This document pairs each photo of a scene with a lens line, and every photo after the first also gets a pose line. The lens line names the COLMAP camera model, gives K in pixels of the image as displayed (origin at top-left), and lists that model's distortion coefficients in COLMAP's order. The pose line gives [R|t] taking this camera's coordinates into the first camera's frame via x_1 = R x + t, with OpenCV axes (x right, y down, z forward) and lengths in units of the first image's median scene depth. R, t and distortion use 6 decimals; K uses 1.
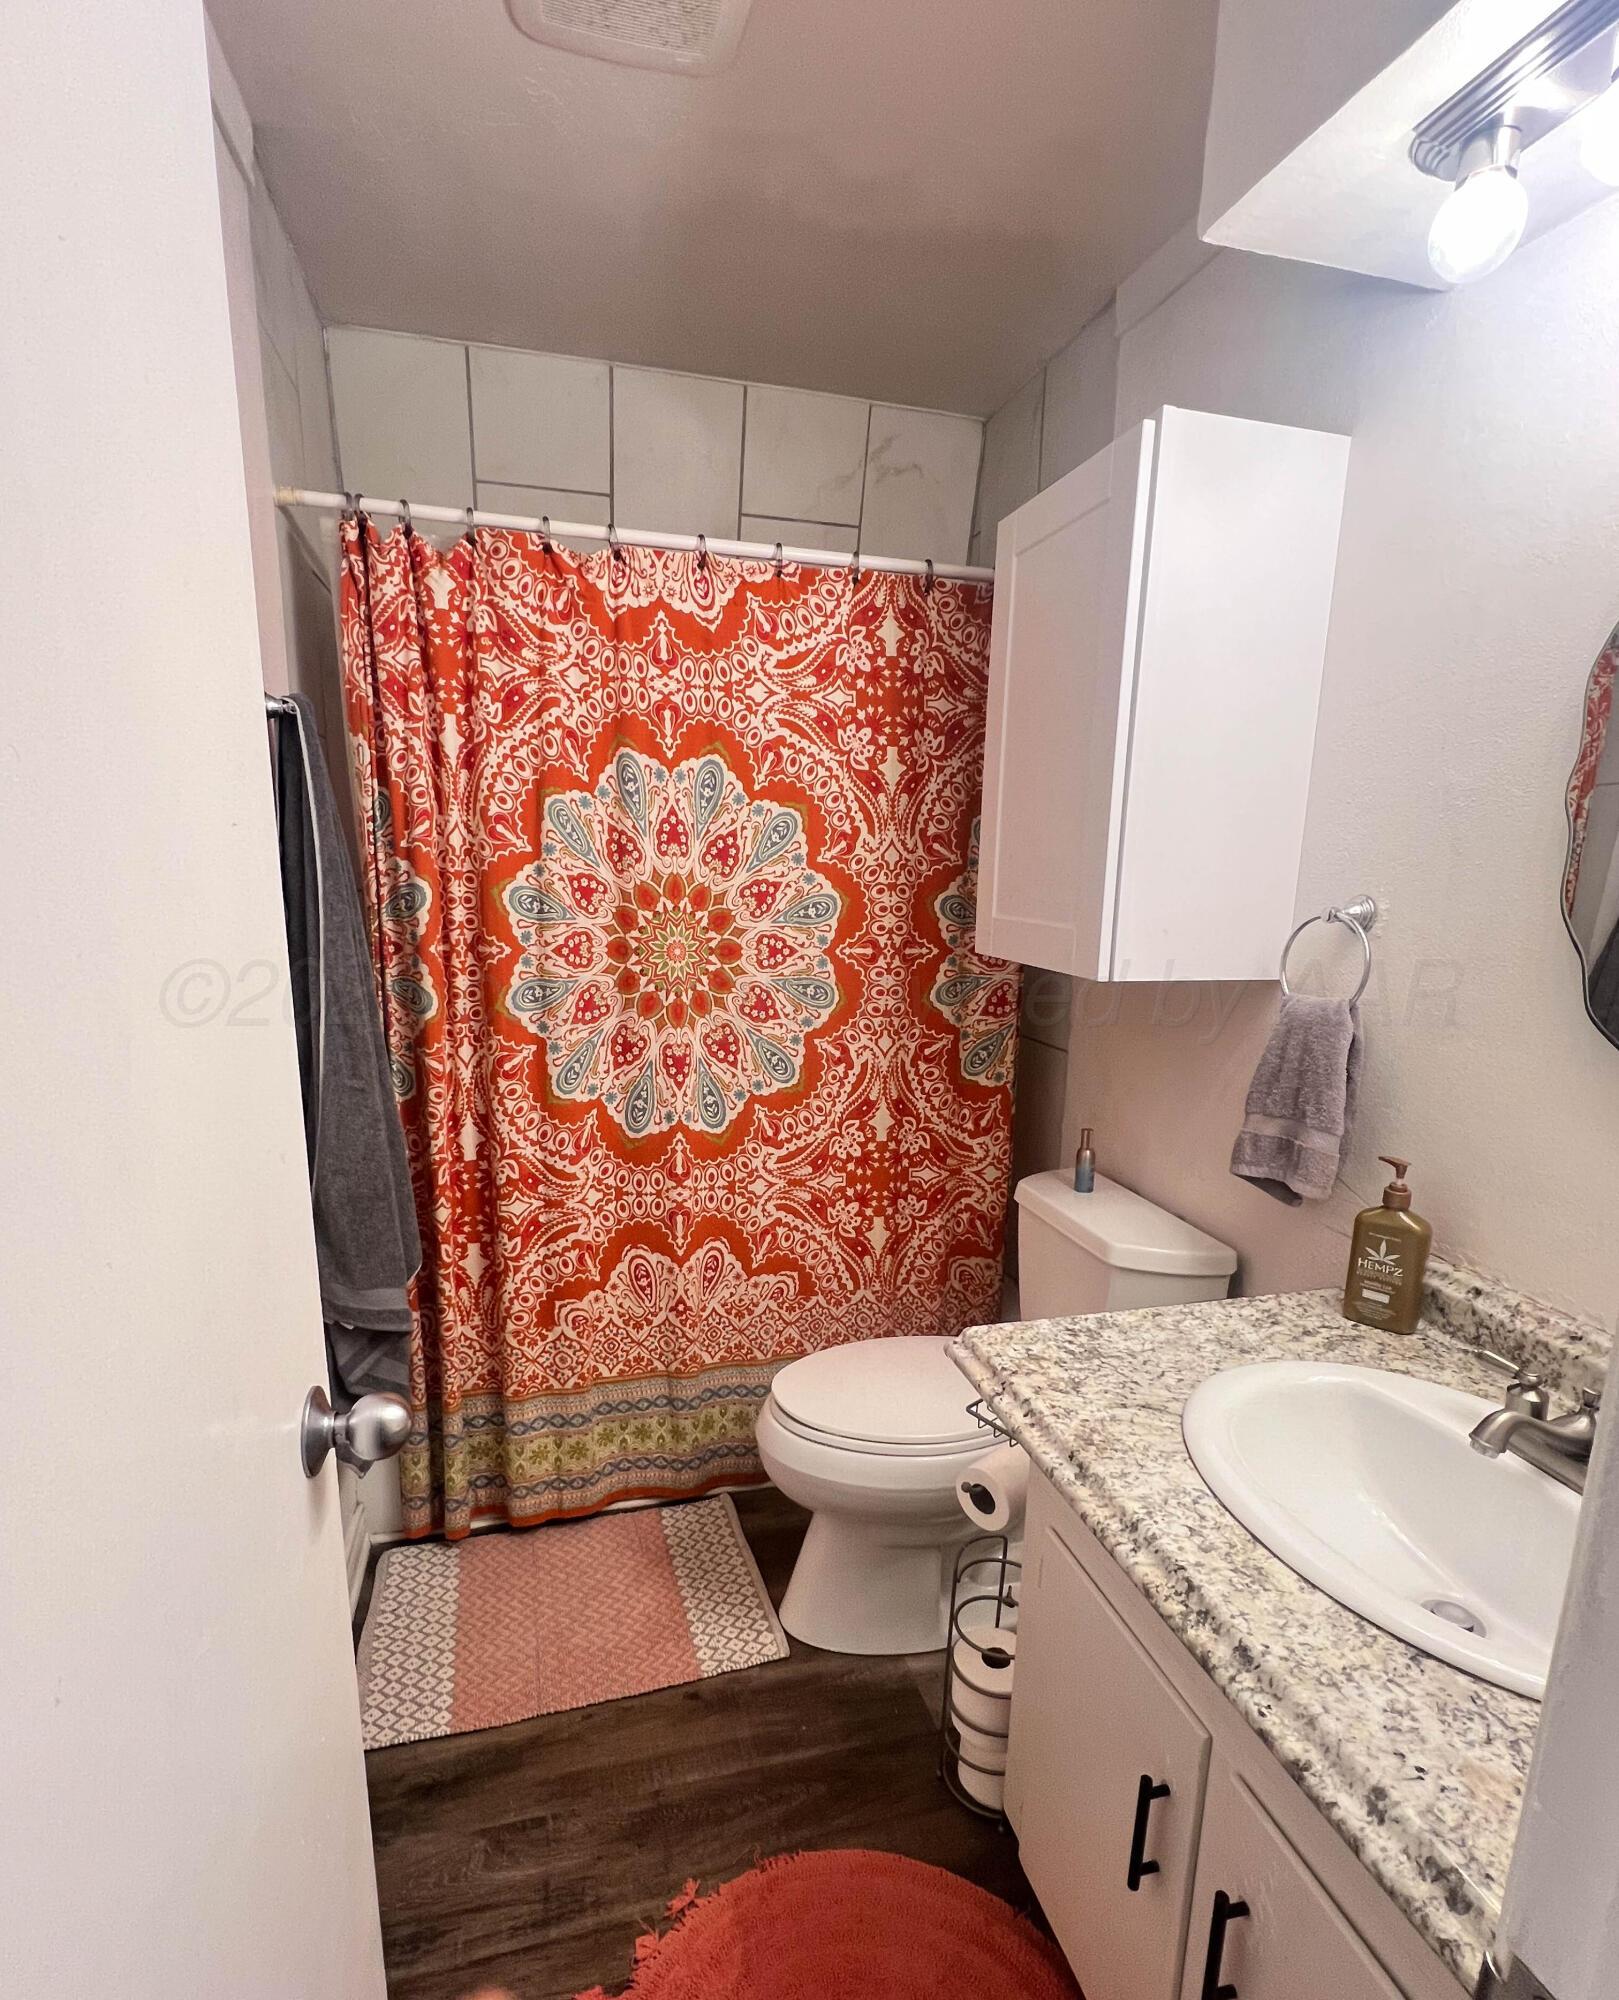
lens RADIAL K [[1010.5, 0, 813.8], [0, 1010.5, 1075.0], [0, 0, 1]] dist [-0.001479, -0.001464]
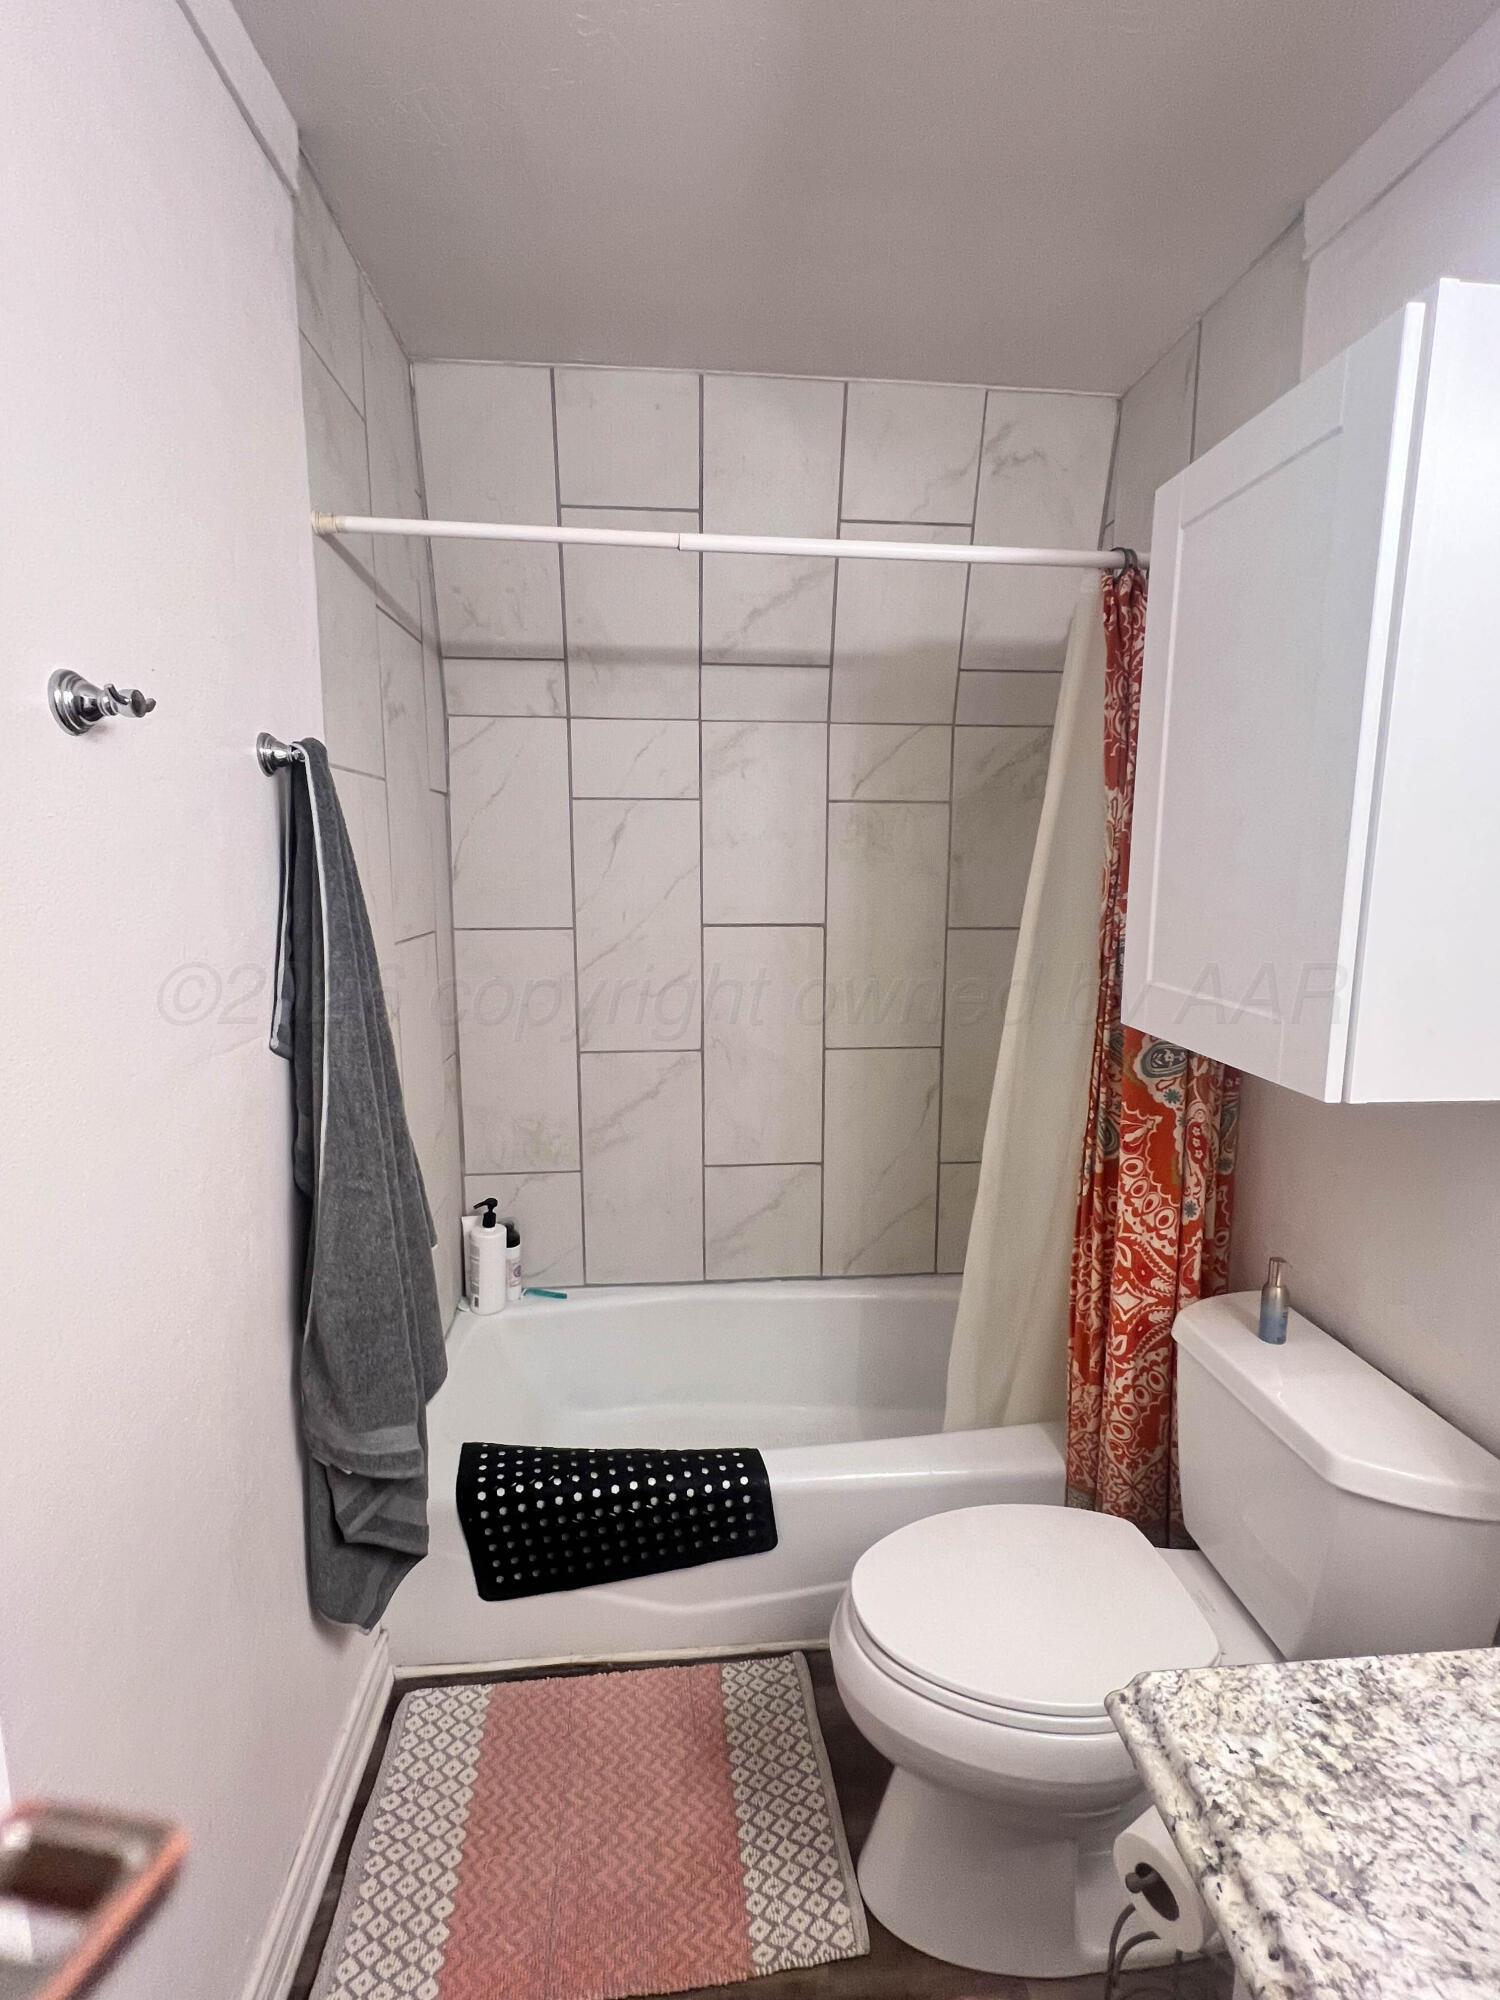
lens RADIAL K [[955.6, 0, 748.1], [0, 955.6, 996.7], [0, 0, 1]] dist [-0.003276, 0.000651]
pose [[0.984089, 0.010821, -0.177348, 0.005423], [-0.022737, 0.997607, -0.065296, -0.091319], [0.176217, 0.068289, 0.981980, 0.225645]]
